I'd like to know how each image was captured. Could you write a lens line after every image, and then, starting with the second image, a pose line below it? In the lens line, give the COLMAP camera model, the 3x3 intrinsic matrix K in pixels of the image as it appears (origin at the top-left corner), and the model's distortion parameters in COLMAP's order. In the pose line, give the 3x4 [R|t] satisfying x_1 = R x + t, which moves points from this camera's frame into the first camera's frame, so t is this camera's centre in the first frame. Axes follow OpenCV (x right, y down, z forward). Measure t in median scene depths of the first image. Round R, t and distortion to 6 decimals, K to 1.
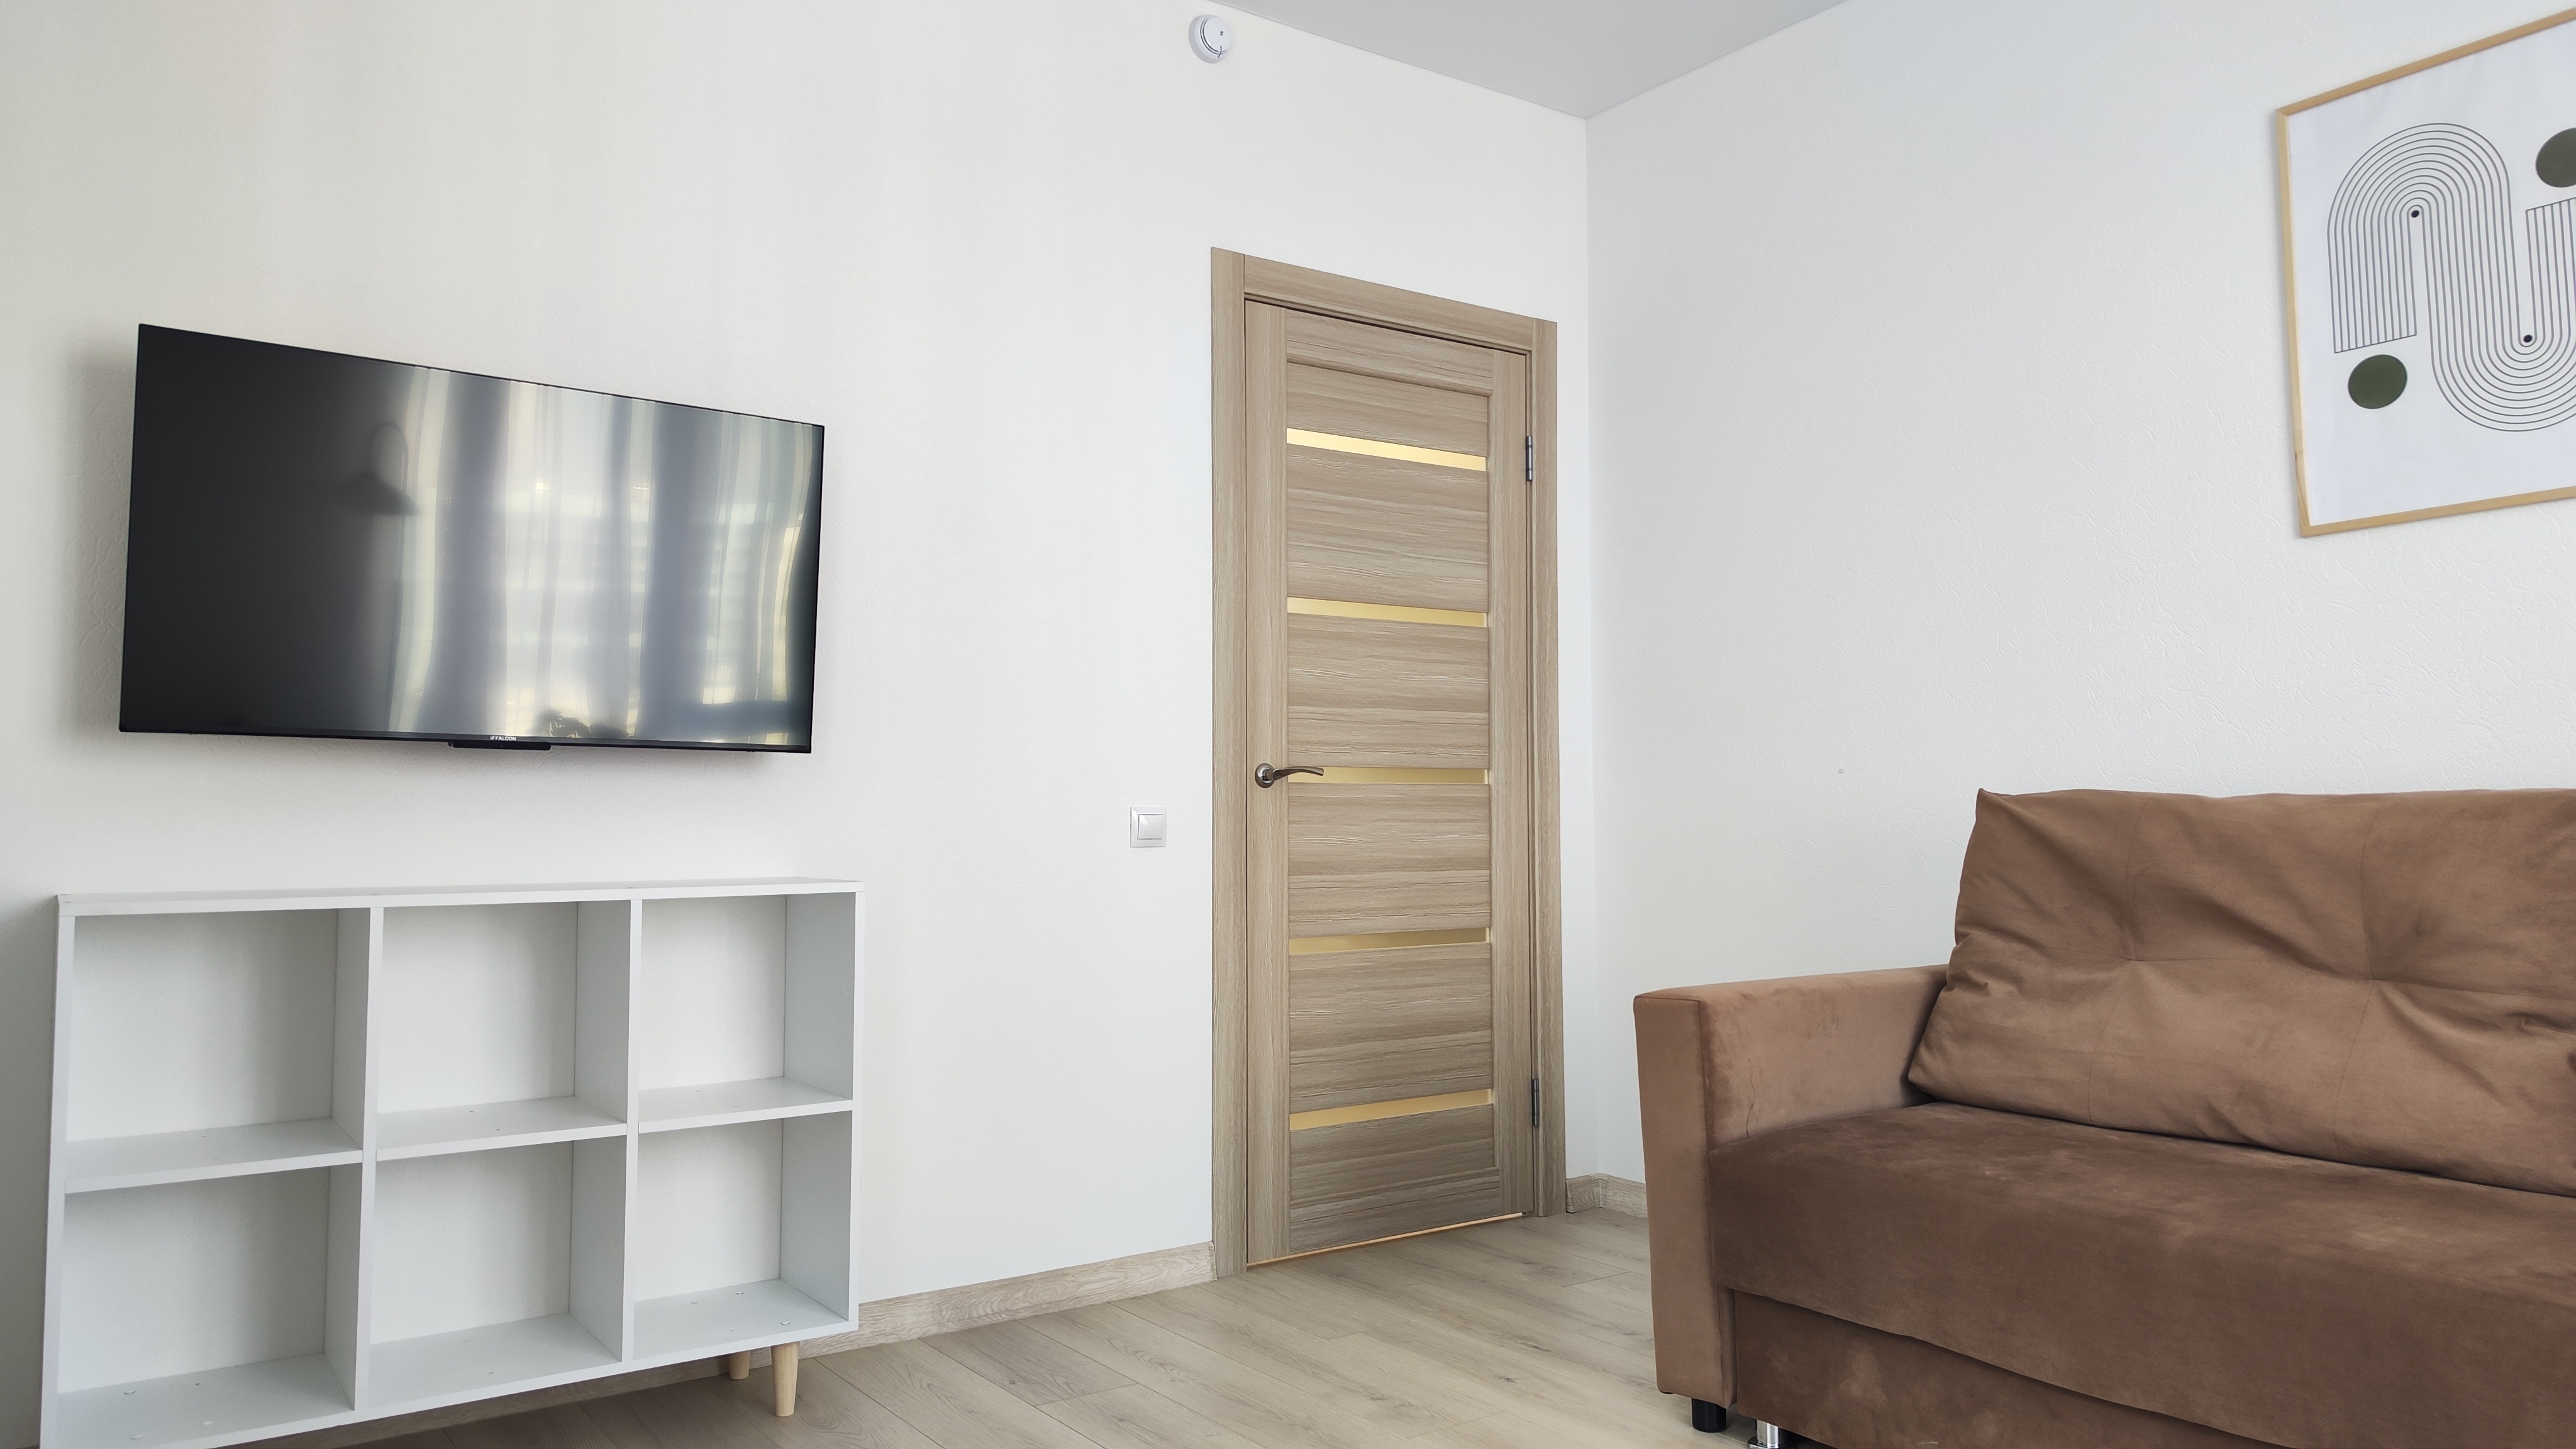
lens RADIAL K [[1693.0, 0, 1279.0], [0, 1693.0, 737.0], [0, 0, 1]] dist [0.047099, -0.064142]
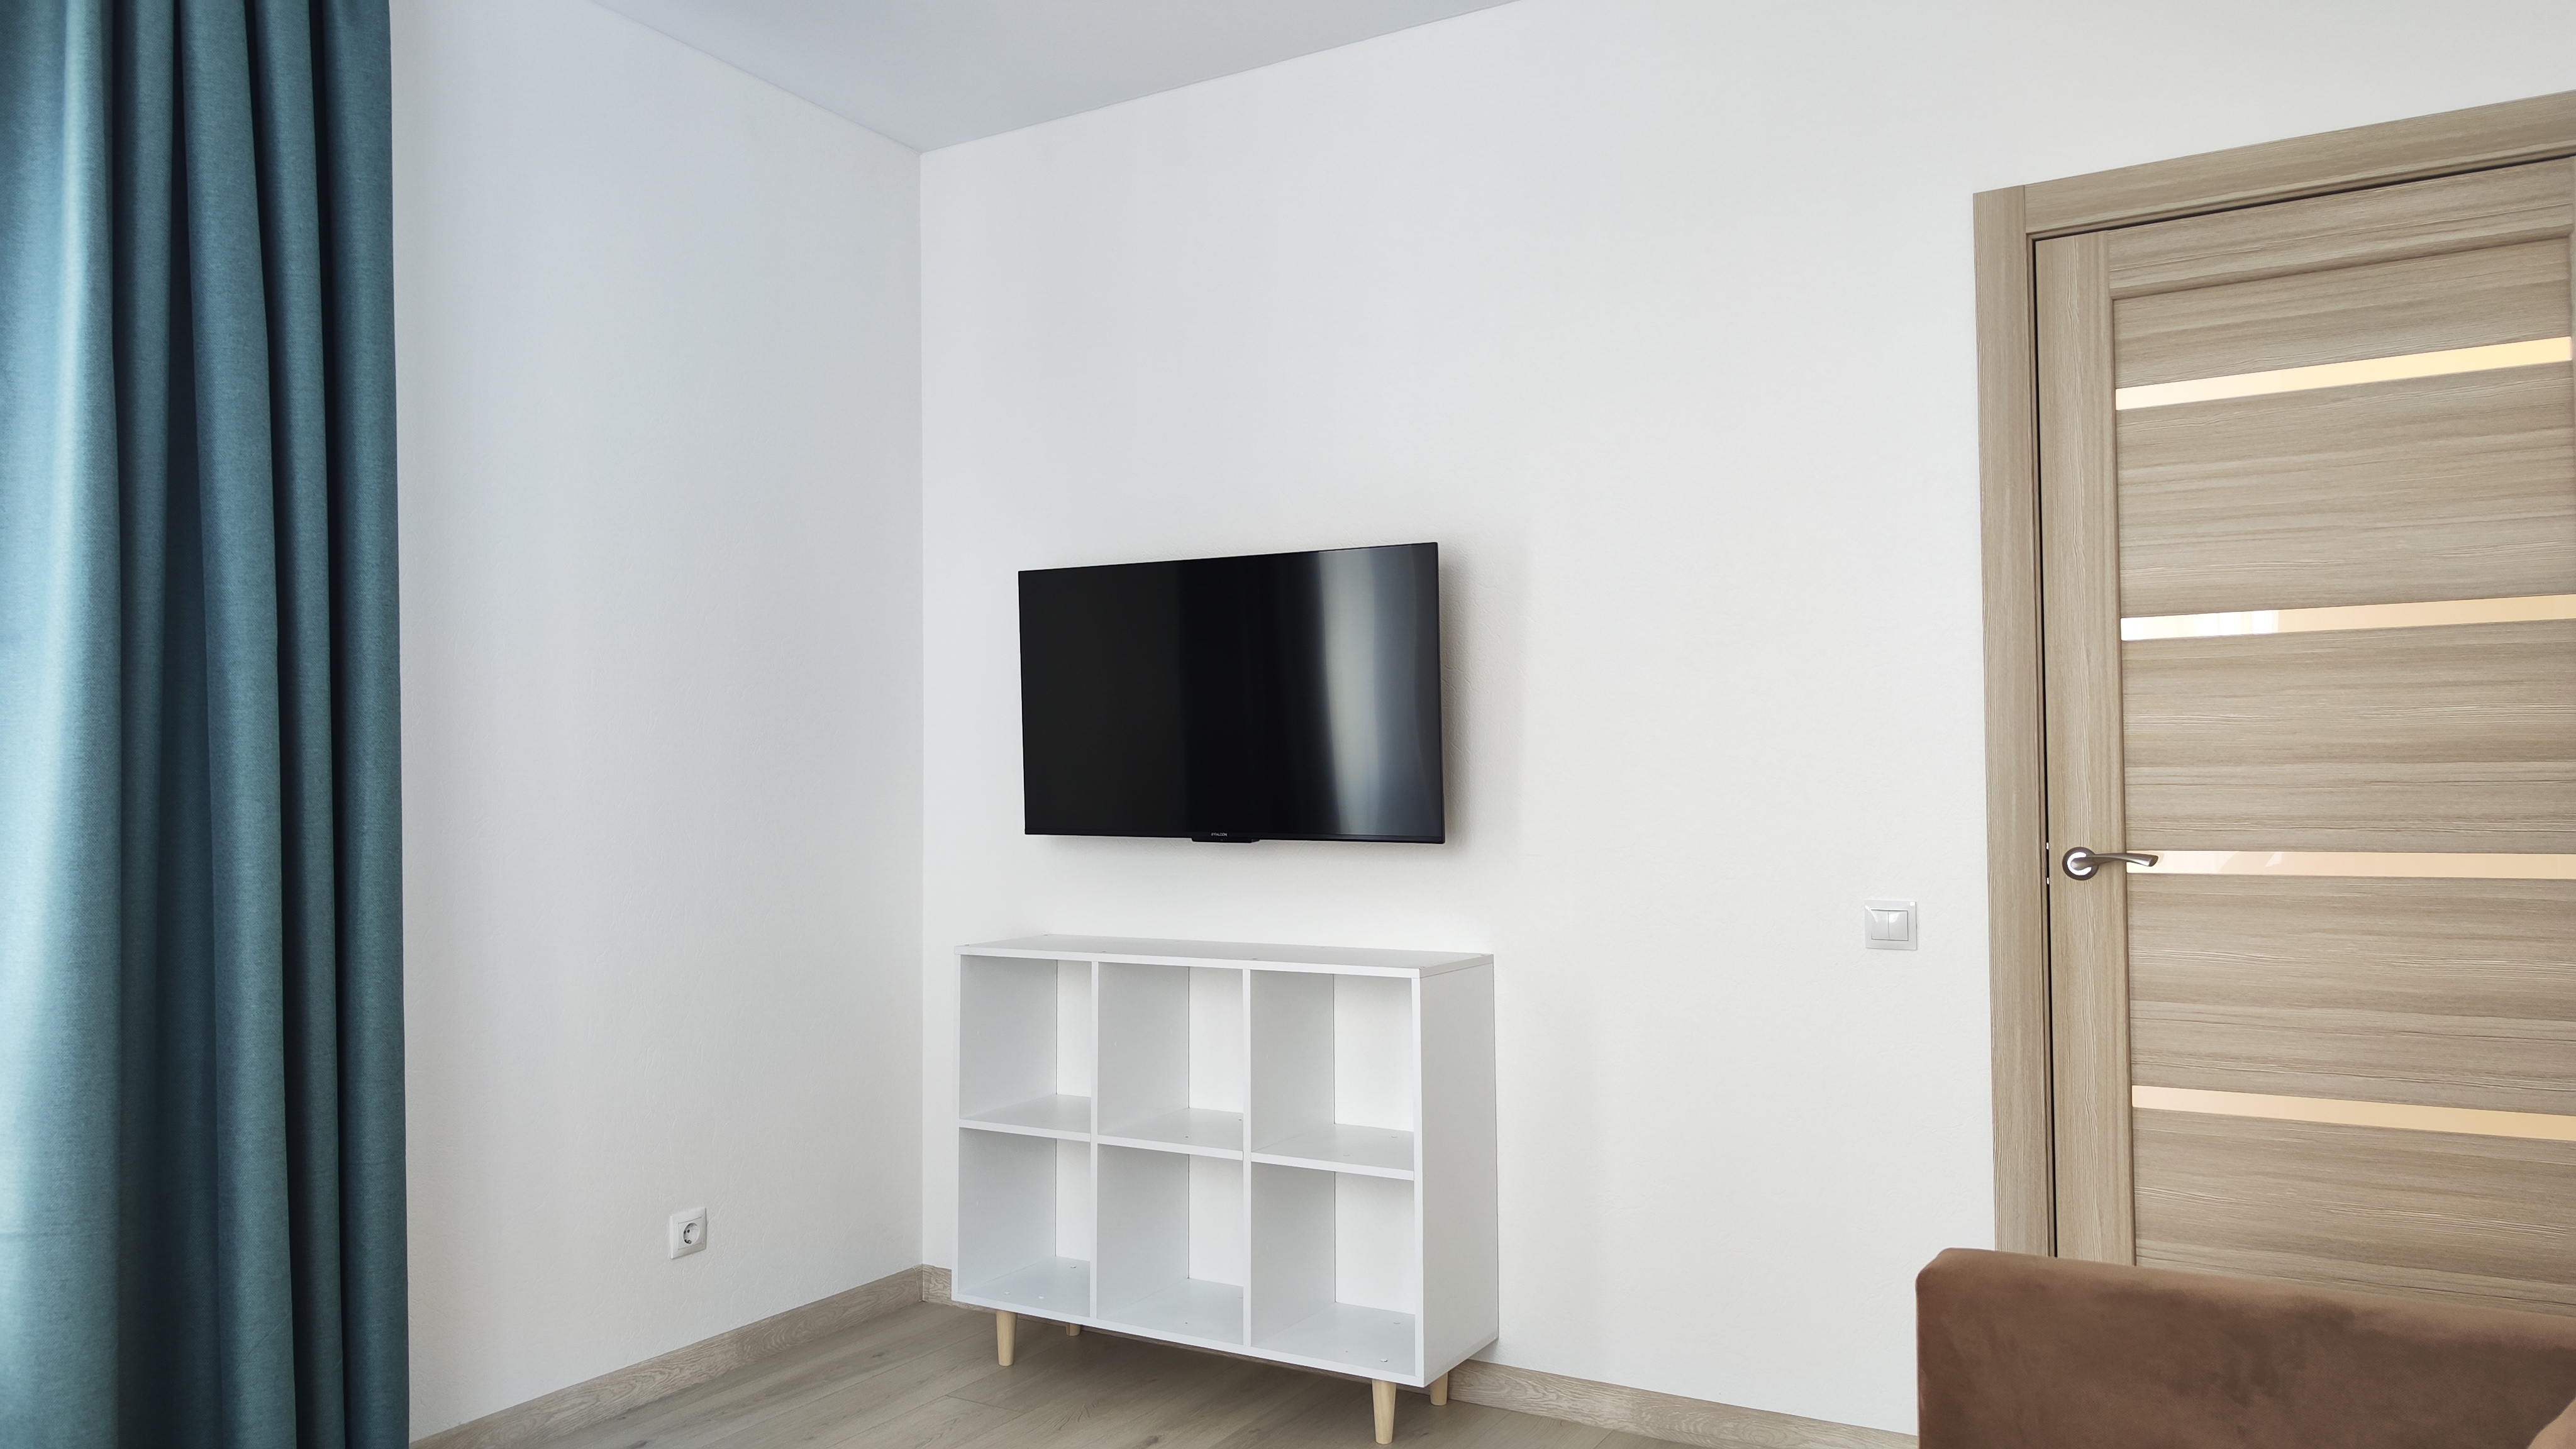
lens RADIAL K [[1693.0, 0, 1279.0], [0, 1693.0, 737.0], [0, 0, 1]] dist [0.047099, -0.064142]
pose [[0.417010, -0.032254, -0.908329, 0.532947], [0.044160, 0.998909, -0.015197, -0.037346], [0.907828, -0.033775, 0.417979, 0.361196]]
